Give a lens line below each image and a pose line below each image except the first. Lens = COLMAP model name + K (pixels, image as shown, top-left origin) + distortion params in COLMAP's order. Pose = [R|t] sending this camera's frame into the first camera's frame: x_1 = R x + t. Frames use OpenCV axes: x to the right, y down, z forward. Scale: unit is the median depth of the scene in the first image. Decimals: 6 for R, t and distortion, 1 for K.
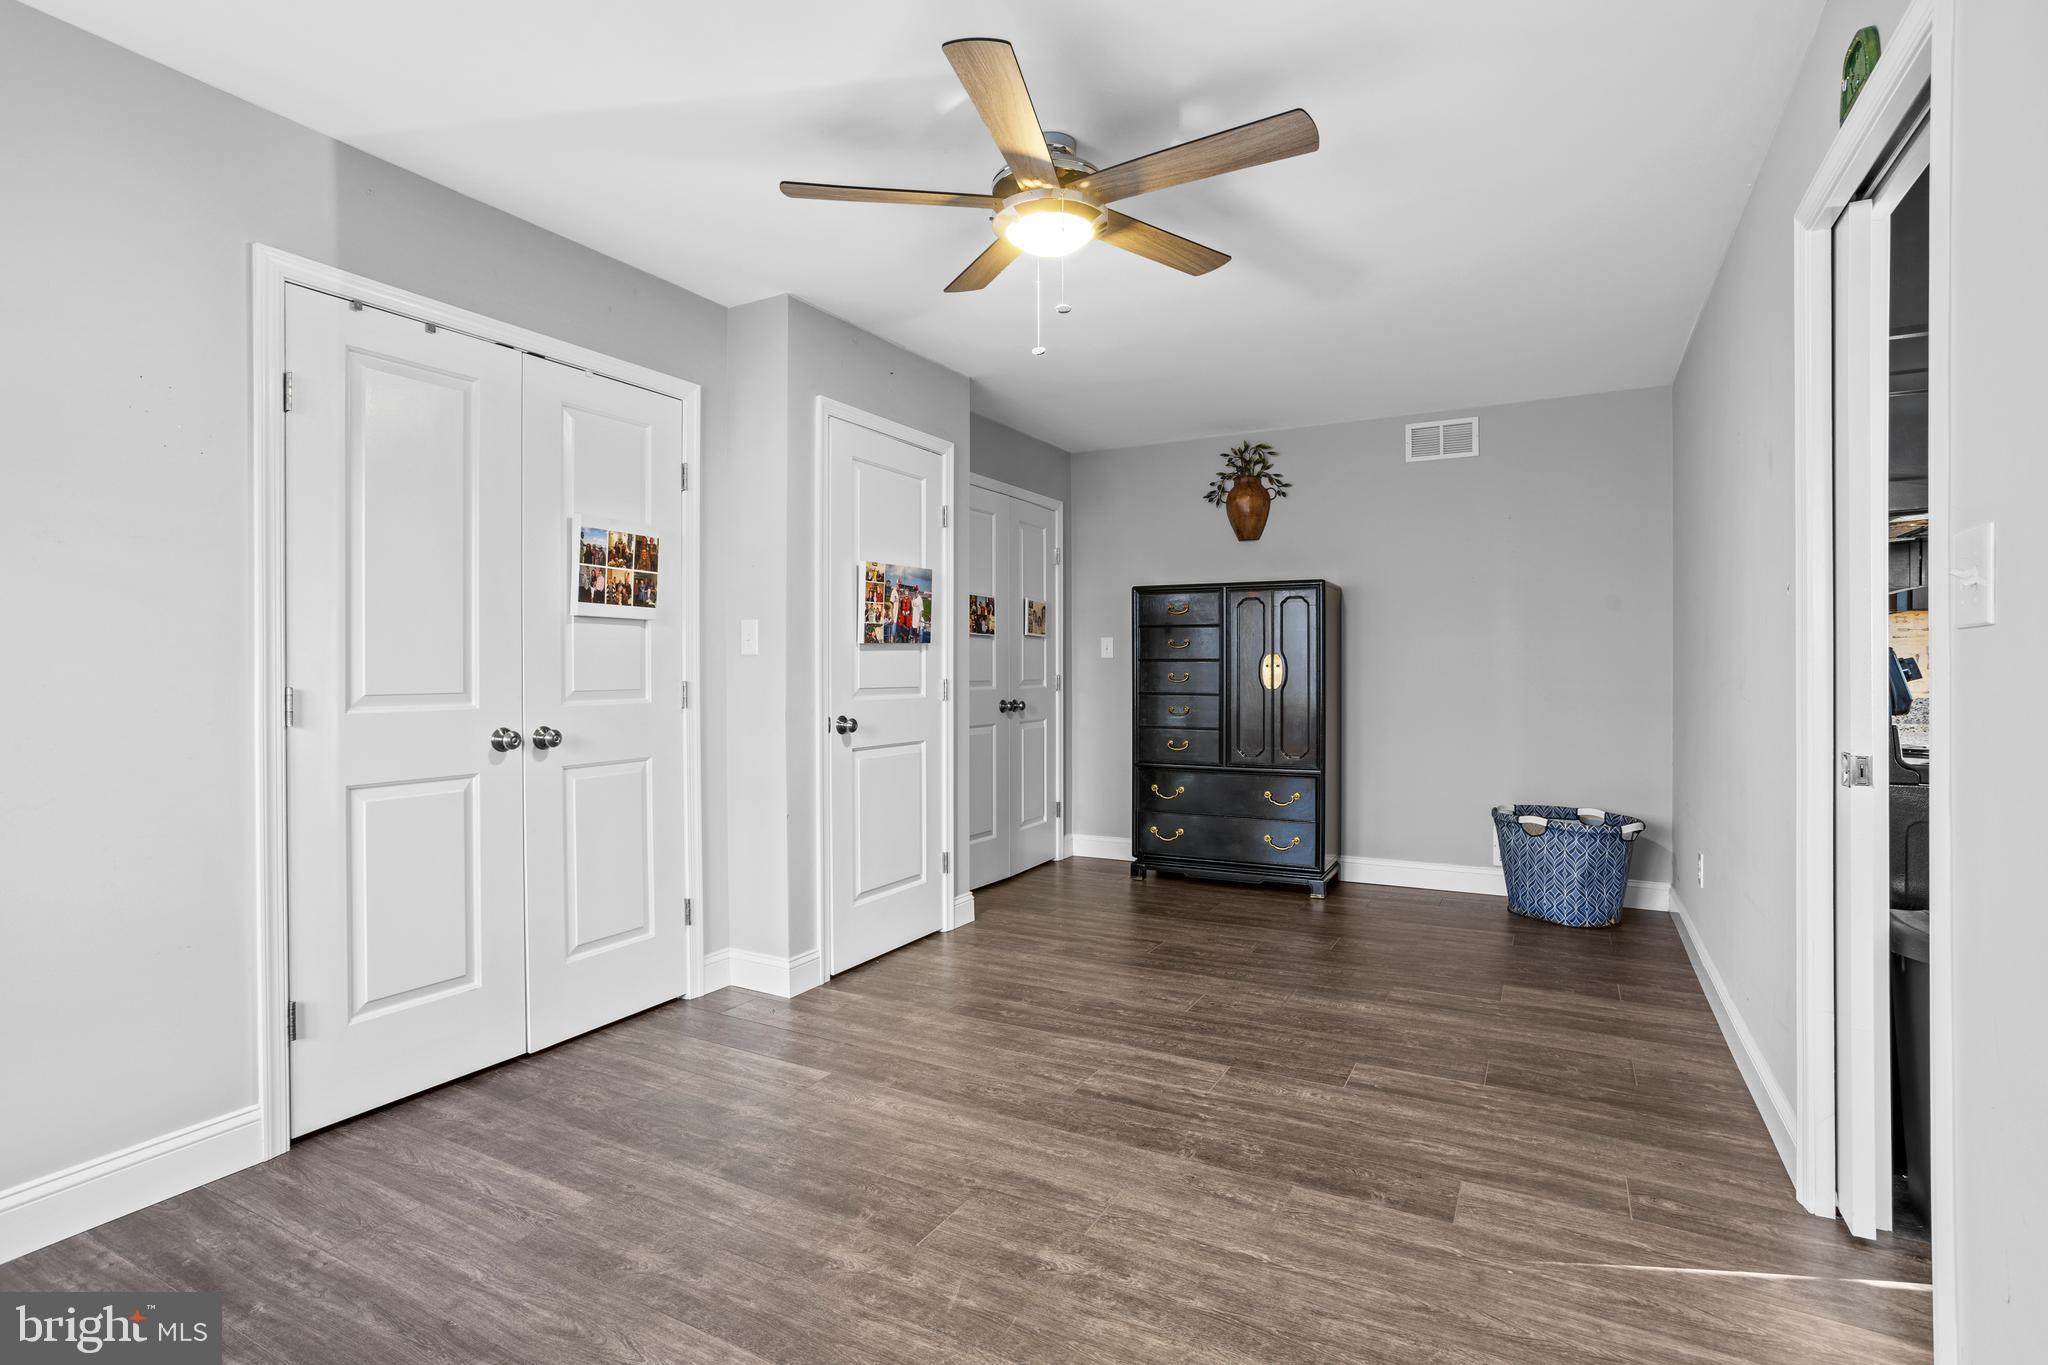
lens RADIAL K [[995.6, 0, 1007.0], [0, 995.6, 671.4], [0, 0, 1]] dist [-0.040985, 0.018312]
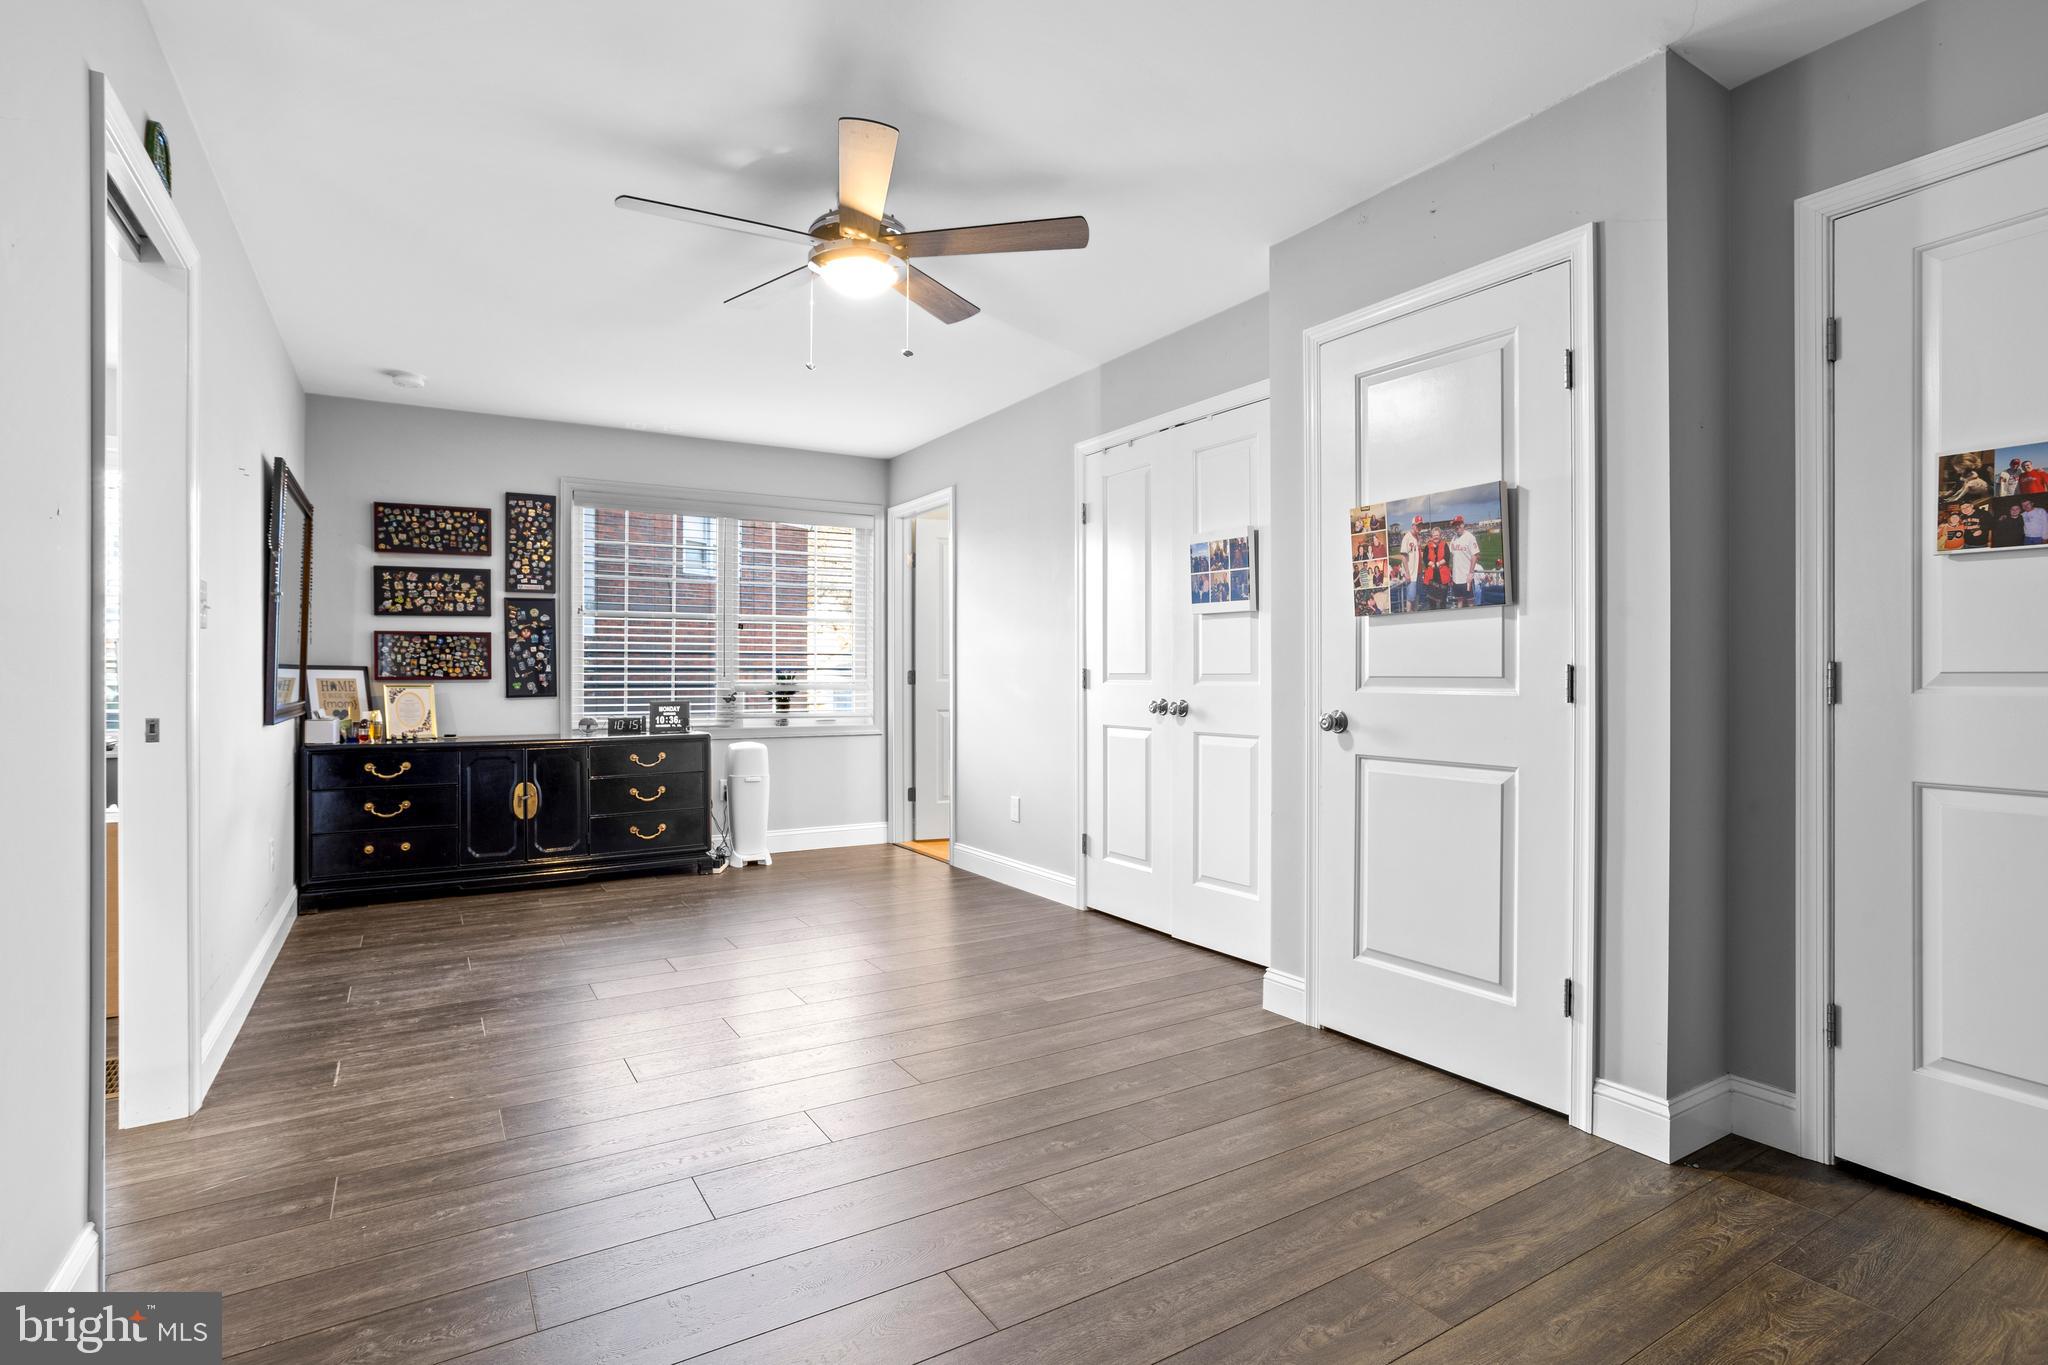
lens RADIAL K [[995.6, 0, 1021.7], [0, 995.6, 679.7], [0, 0, 1]] dist [-0.040985, 0.018312]
pose [[-0.485173, 0.005649, -0.874400, 0.738082], [-0.004364, 0.999951, 0.008881, 0.016108], [0.874407, 0.008125, -0.485124, 1.322273]]
